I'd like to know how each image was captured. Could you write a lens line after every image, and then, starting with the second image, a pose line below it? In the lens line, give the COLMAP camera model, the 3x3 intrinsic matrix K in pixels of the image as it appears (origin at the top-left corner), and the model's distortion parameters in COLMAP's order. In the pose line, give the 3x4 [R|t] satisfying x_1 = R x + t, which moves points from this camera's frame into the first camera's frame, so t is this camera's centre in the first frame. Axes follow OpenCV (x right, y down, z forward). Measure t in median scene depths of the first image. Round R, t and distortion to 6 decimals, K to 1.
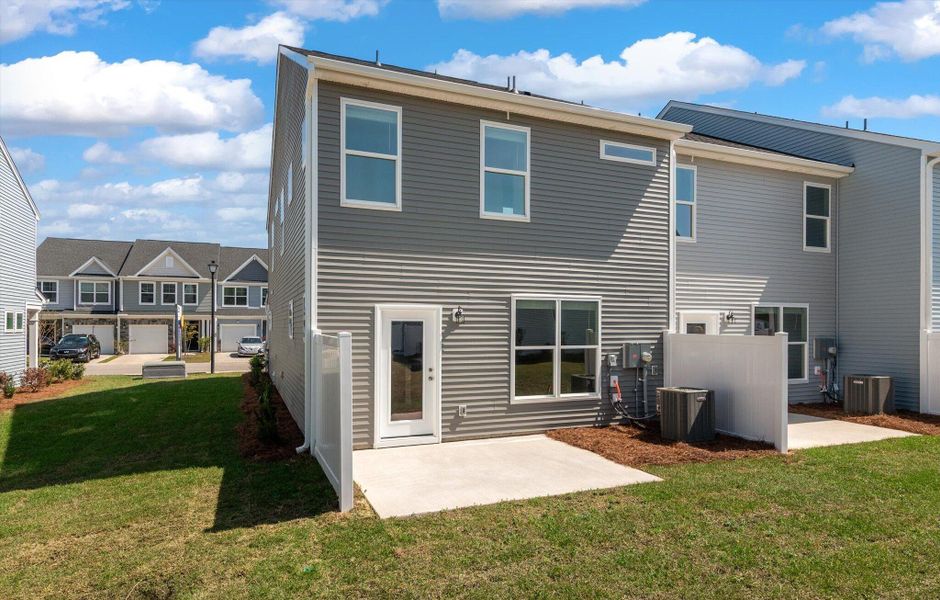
lens RADIAL K [[529.5, 0, 433.3], [0, 529.5, 305.6], [0, 0, 1]] dist [-0.000350, -0.000656]
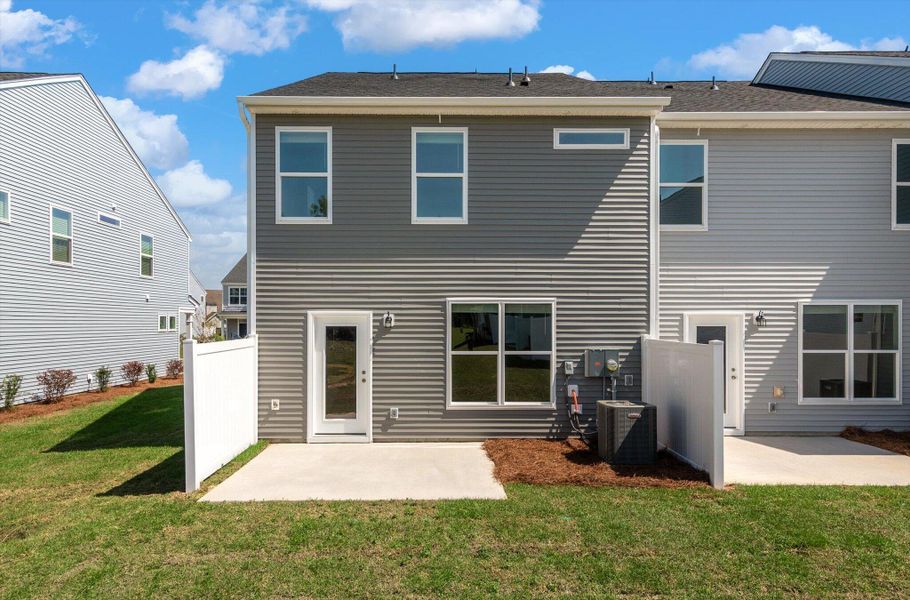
lens RADIAL K [[544.0, 0, 455.0], [0, 544.0, 300.0], [0, 0, 1]] dist [0.004318, 0.001226]
pose [[0.932985, -0.016585, -0.359533, 0.518897], [0.016562, 0.999858, -0.003145, -0.014933], [0.359534, -0.003021, 0.933127, 0.054591]]
